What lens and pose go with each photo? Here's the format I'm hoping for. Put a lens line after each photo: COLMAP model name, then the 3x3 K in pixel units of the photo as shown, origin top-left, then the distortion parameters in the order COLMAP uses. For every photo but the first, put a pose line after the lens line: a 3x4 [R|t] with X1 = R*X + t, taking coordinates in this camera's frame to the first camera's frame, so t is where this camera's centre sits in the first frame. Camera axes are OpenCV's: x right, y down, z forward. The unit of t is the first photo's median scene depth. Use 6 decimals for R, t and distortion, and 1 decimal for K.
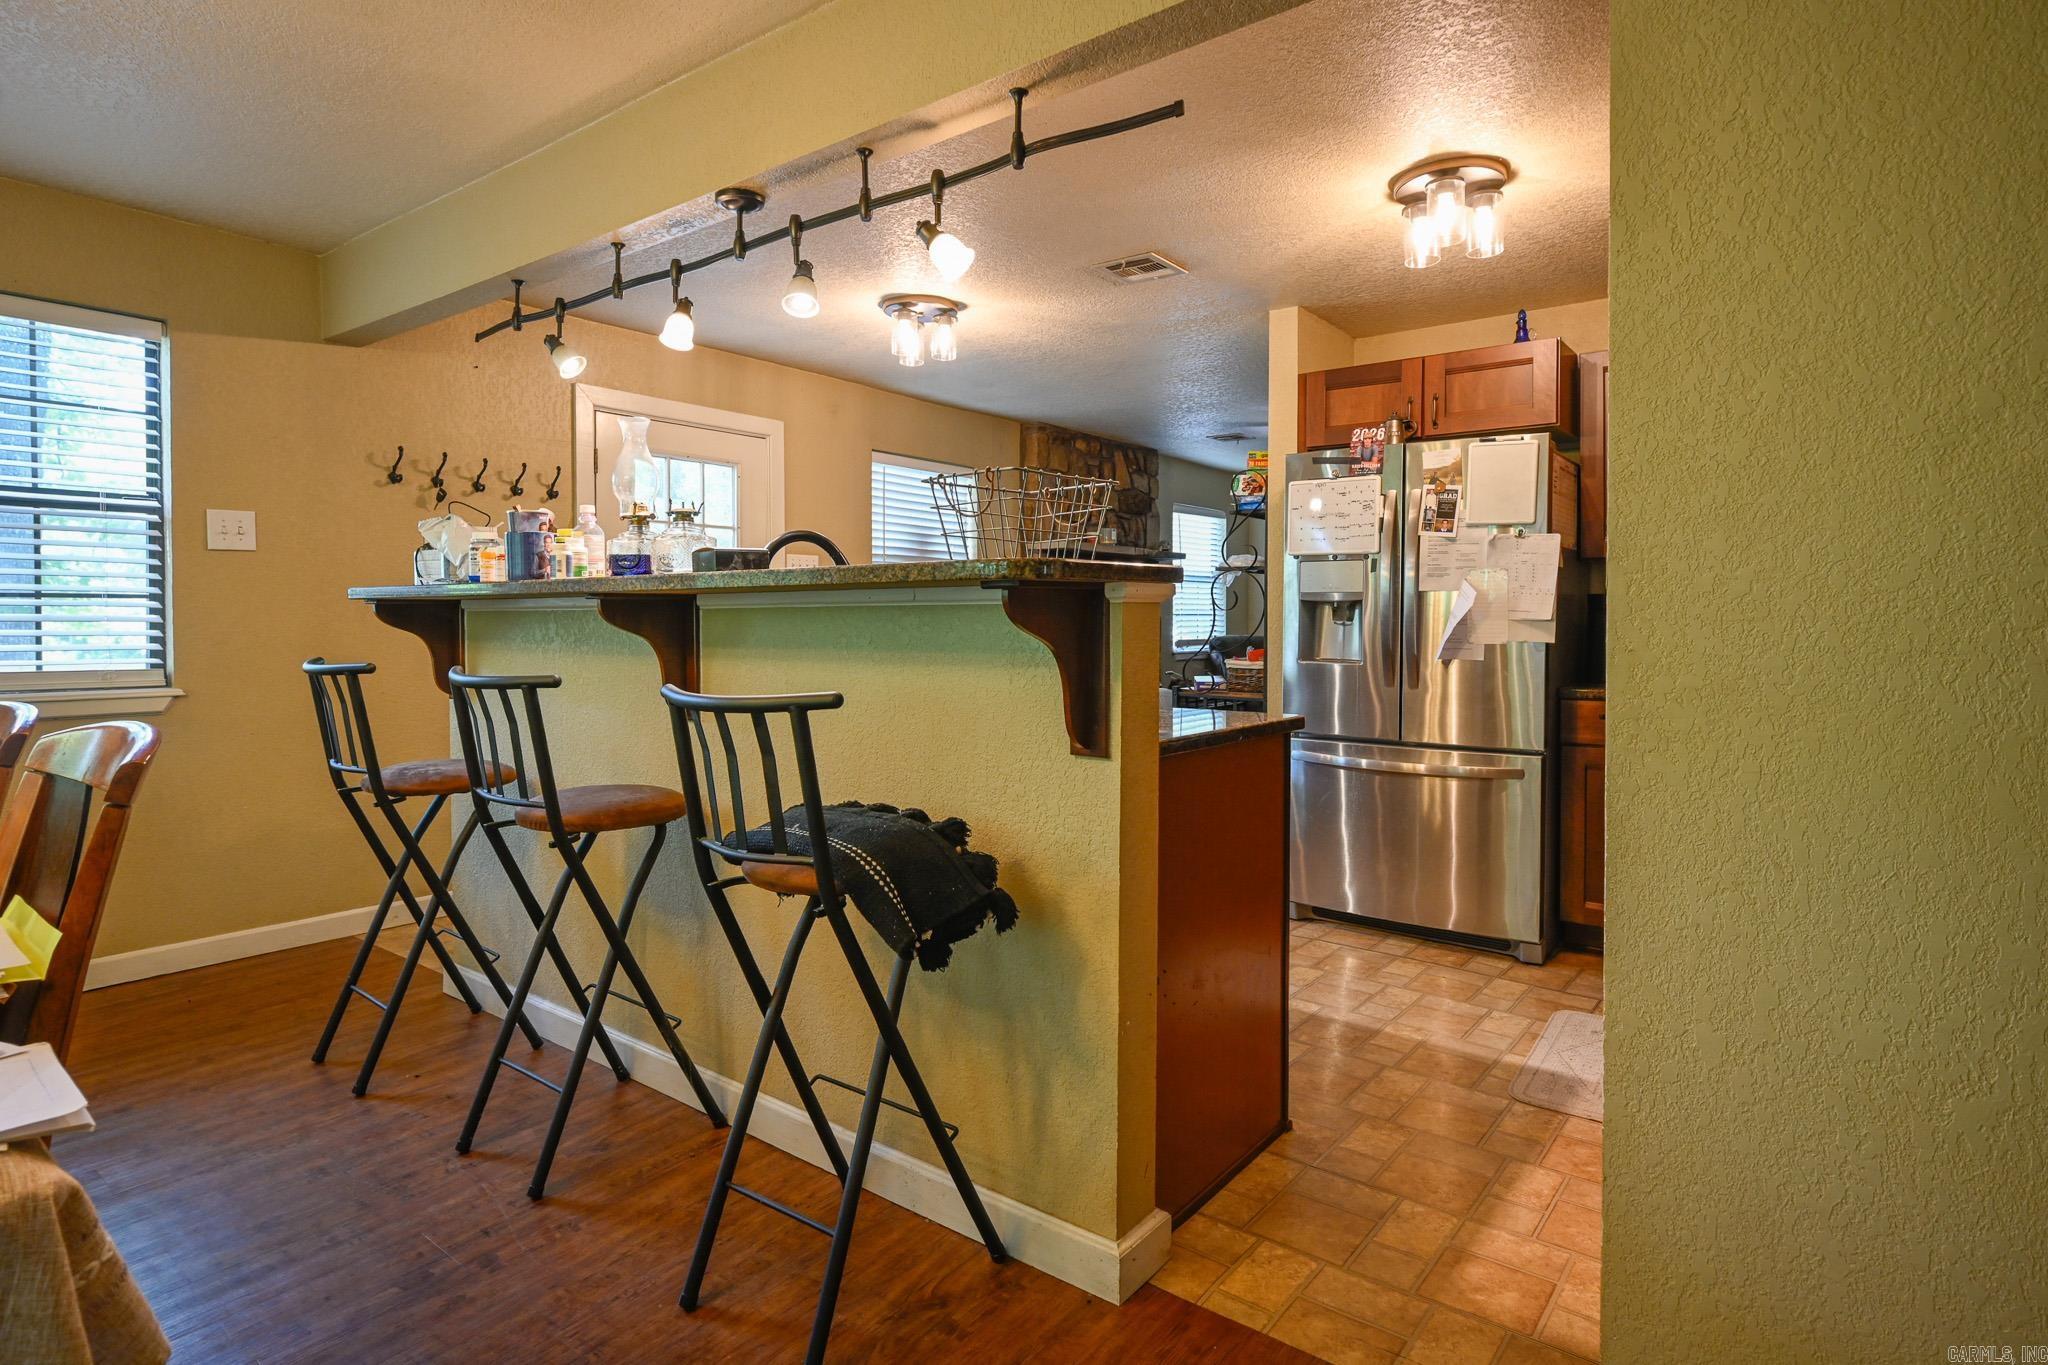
lens RADIAL K [[1080.6, 0, 1022.3], [0, 1080.6, 636.3], [0, 0, 1]] dist [-0.000708, -0.001772]
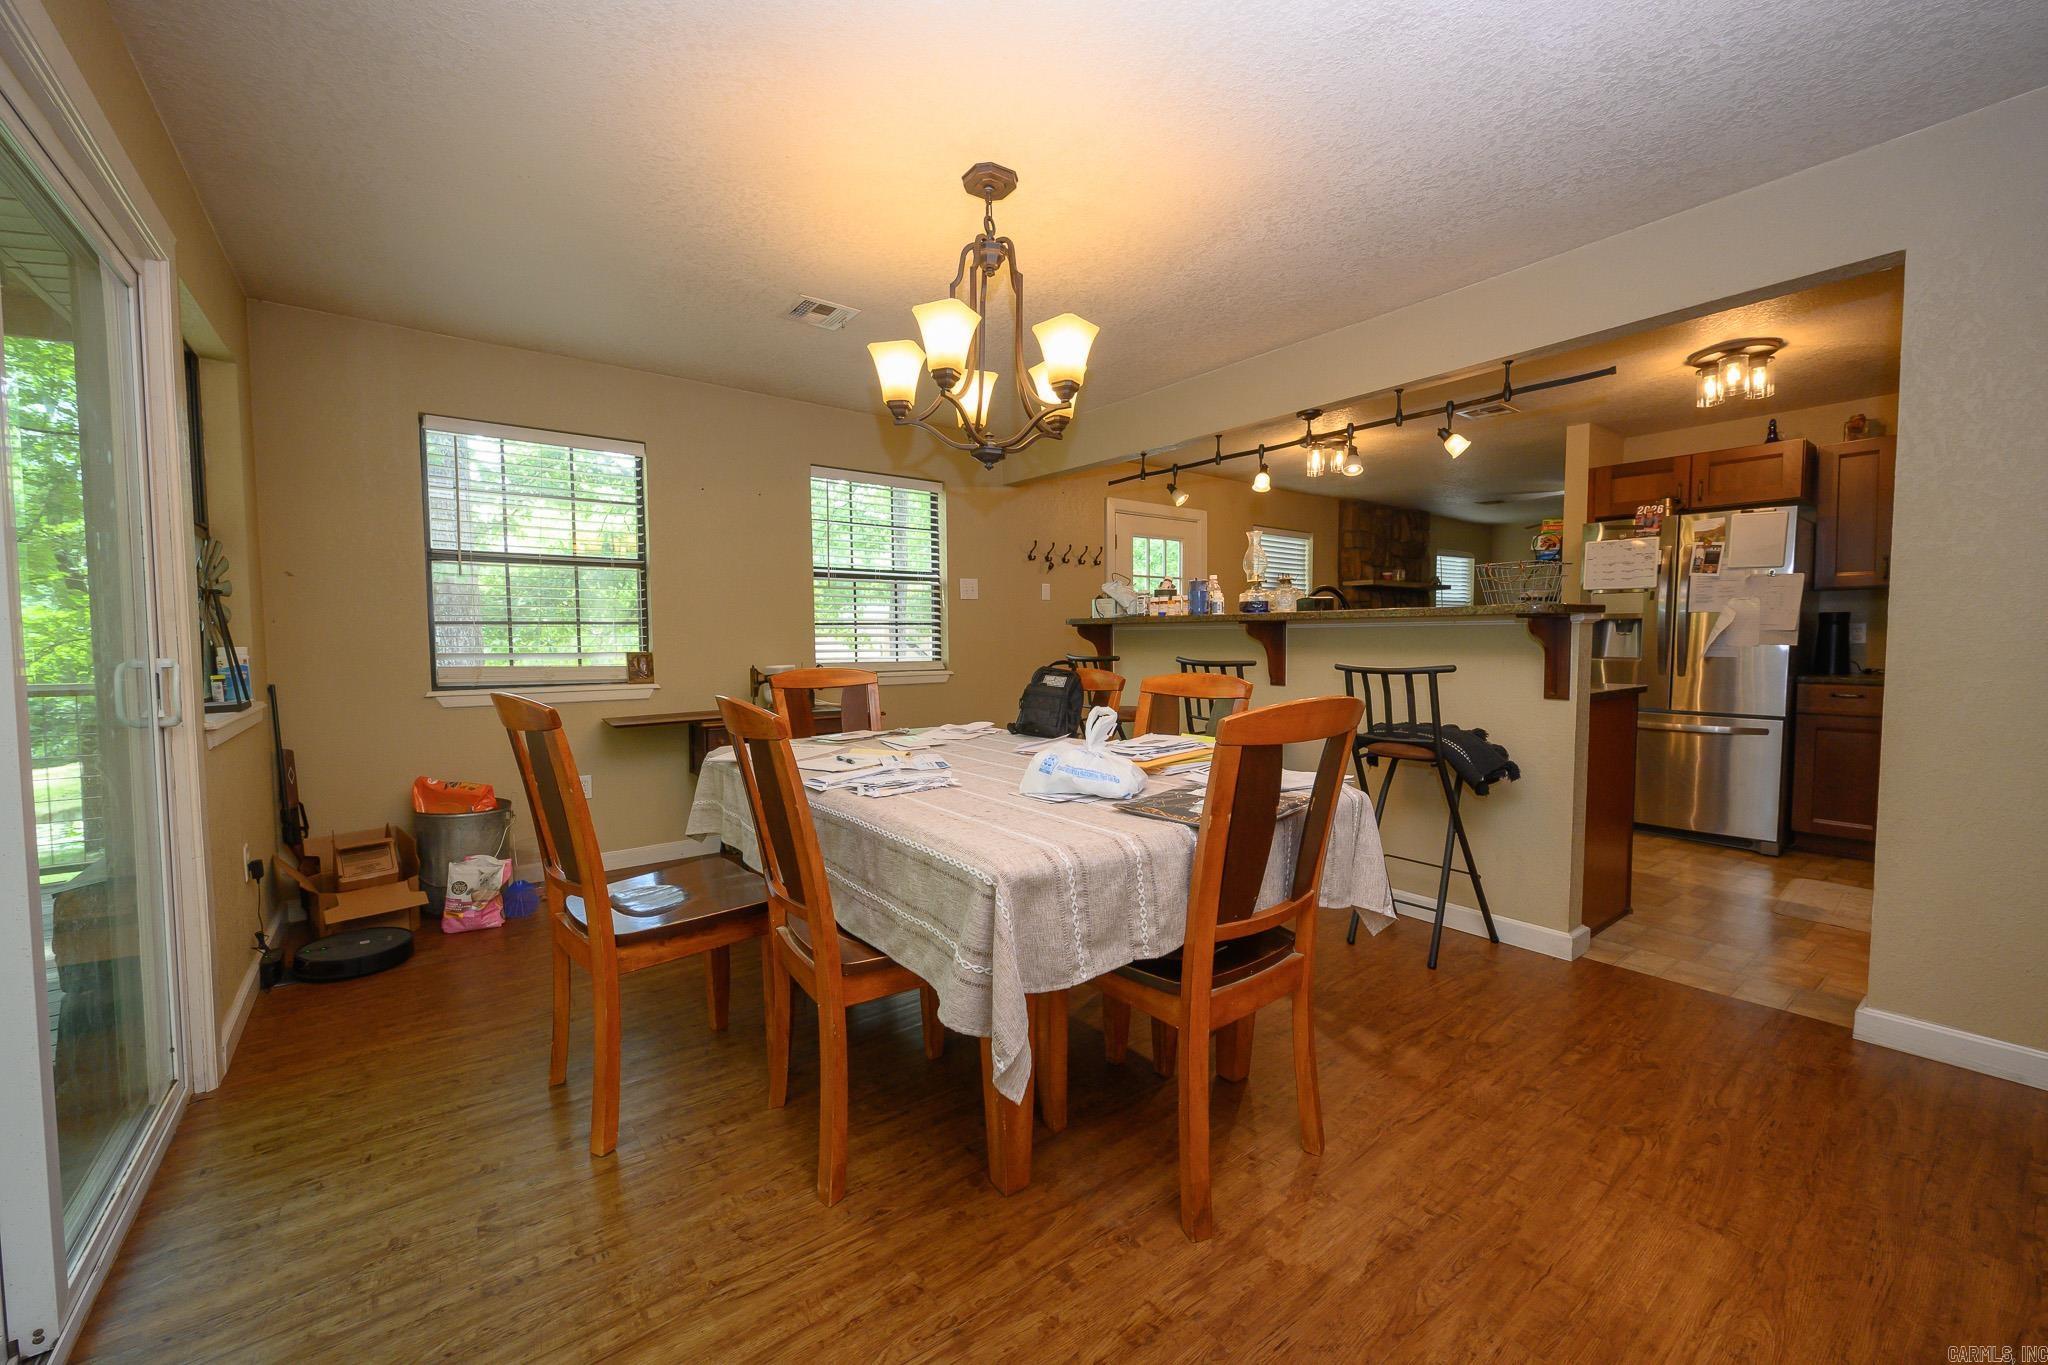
lens RADIAL K [[809.6, 0, 1024.0], [0, 809.6, 682.5], [0, 0, 1]] dist [0.000269, 0.000100]
pose [[0.967500, 0.008480, -0.252729, -0.274096], [0.002650, 0.999043, 0.043665, 0.005492], [0.252857, -0.042915, 0.966551, -0.381549]]
